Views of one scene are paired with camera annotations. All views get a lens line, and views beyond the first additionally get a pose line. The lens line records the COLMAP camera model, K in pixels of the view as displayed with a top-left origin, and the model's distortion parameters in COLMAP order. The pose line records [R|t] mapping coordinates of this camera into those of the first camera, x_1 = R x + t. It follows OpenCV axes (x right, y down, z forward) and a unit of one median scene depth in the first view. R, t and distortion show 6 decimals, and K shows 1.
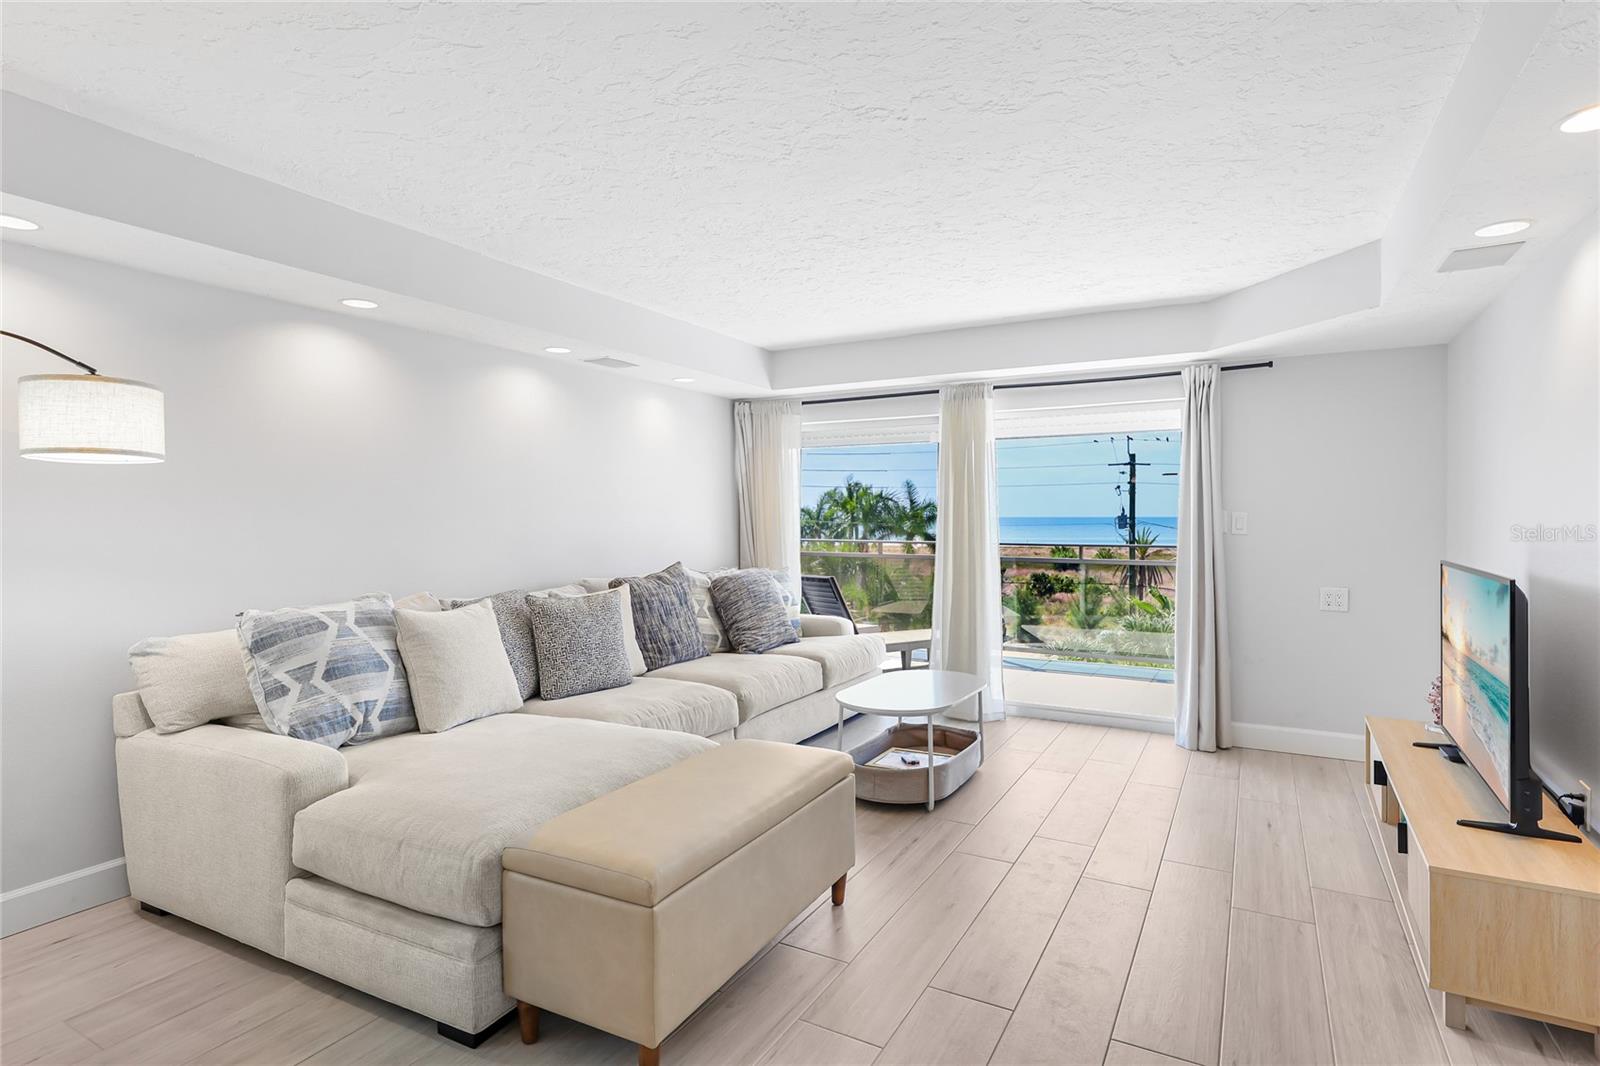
lens RADIAL K [[844.1, 0, 796.4], [0, 844.1, 527.1], [0, 0, 1]] dist [0.006734, -0.002962]
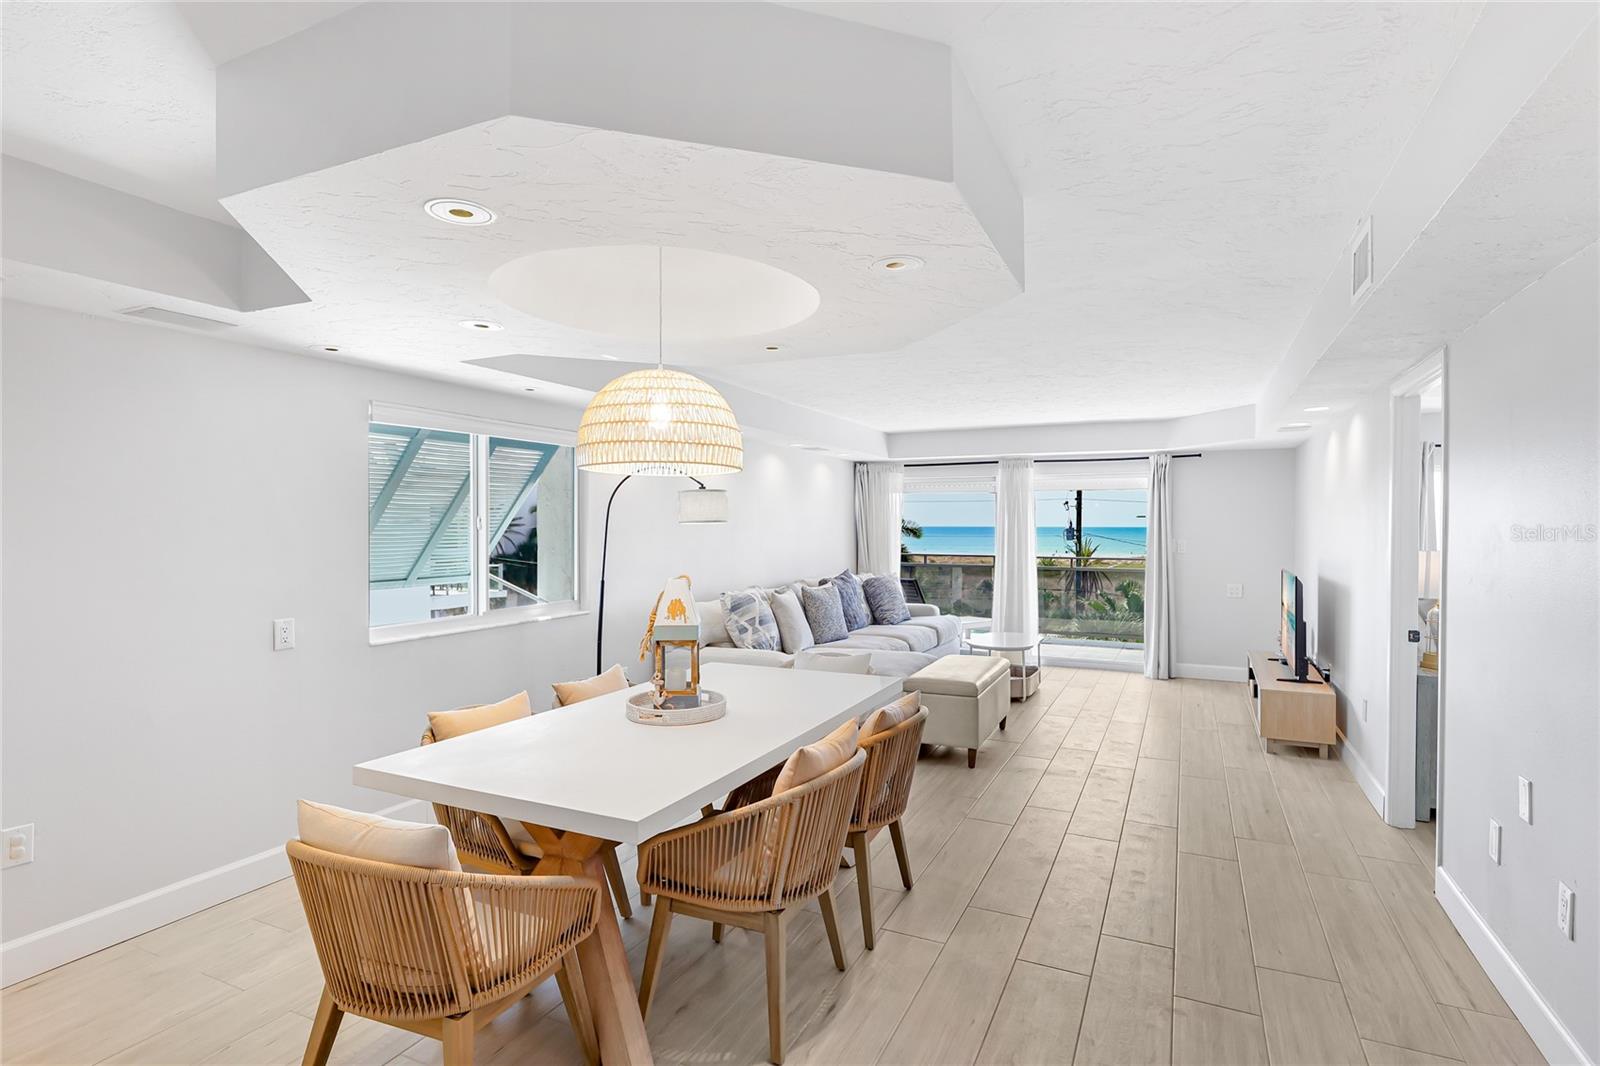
lens RADIAL K [[814.1, 0, 802.2], [0, 814.1, 536.7], [0, 0, 1]] dist [-0.000181, 0.000555]
pose [[0.998277, 0.003020, 0.058599, -0.331669], [-0.003079, 0.999995, 0.000916, -0.023058], [-0.058596, -0.001095, 0.998281, -0.585026]]
